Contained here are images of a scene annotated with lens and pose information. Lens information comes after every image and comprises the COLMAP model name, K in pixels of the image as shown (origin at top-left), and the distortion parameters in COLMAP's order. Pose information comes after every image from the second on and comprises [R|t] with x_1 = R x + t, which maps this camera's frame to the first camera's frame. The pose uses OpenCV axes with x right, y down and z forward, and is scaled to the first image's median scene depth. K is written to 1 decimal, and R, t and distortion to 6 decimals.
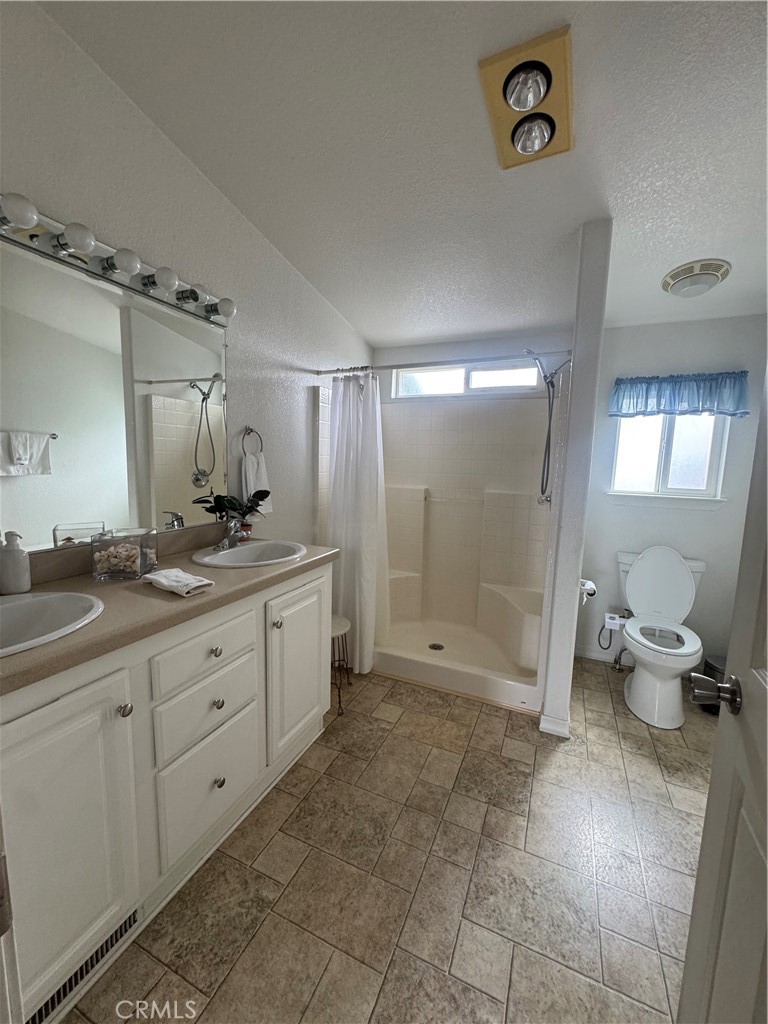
lens RADIAL K [[410.0, 0, 383.4], [0, 410.0, 511.8], [0, 0, 1]] dist [-0.003096, 0.000543]
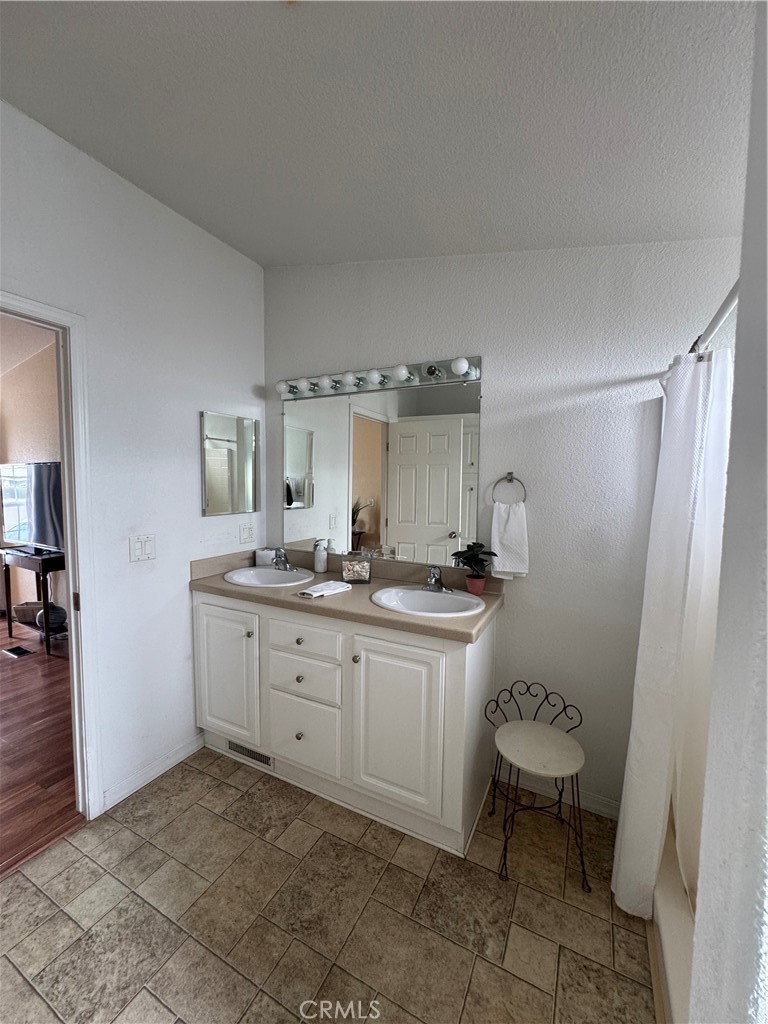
lens RADIAL K [[410.0, 0, 385.4], [0, 410.0, 511.5], [0, 0, 1]] dist [-0.003096, 0.000543]
pose [[-0.053784, 0.046257, -0.997481, 0.619446], [-0.134482, 0.989490, 0.053138, -0.141375], [0.989455, 0.137001, -0.046998, 0.814916]]
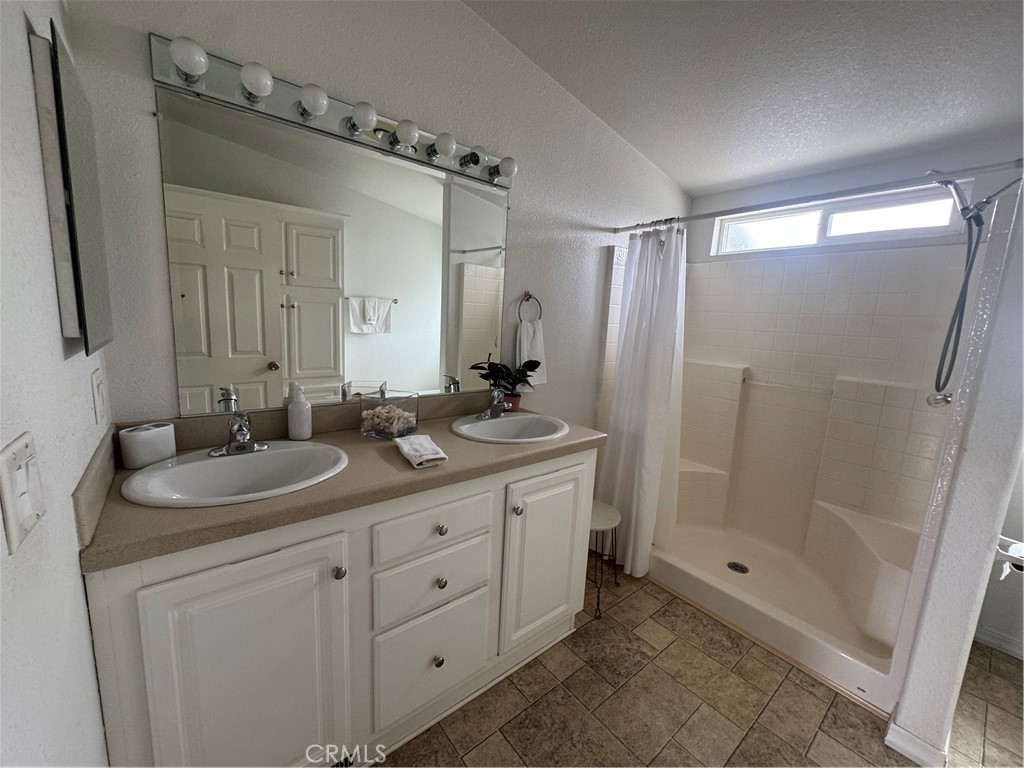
lens RADIAL K [[410.0, 0, 512.2], [0, 410.0, 384.7], [0, 0, 1]] dist [-0.003096, 0.000543]
pose [[0.892941, 0.089691, -0.441149, 0.082115], [-0.080686, 0.995969, 0.039176, -0.029394], [0.442884, 0.000613, 0.896579, 0.134083]]
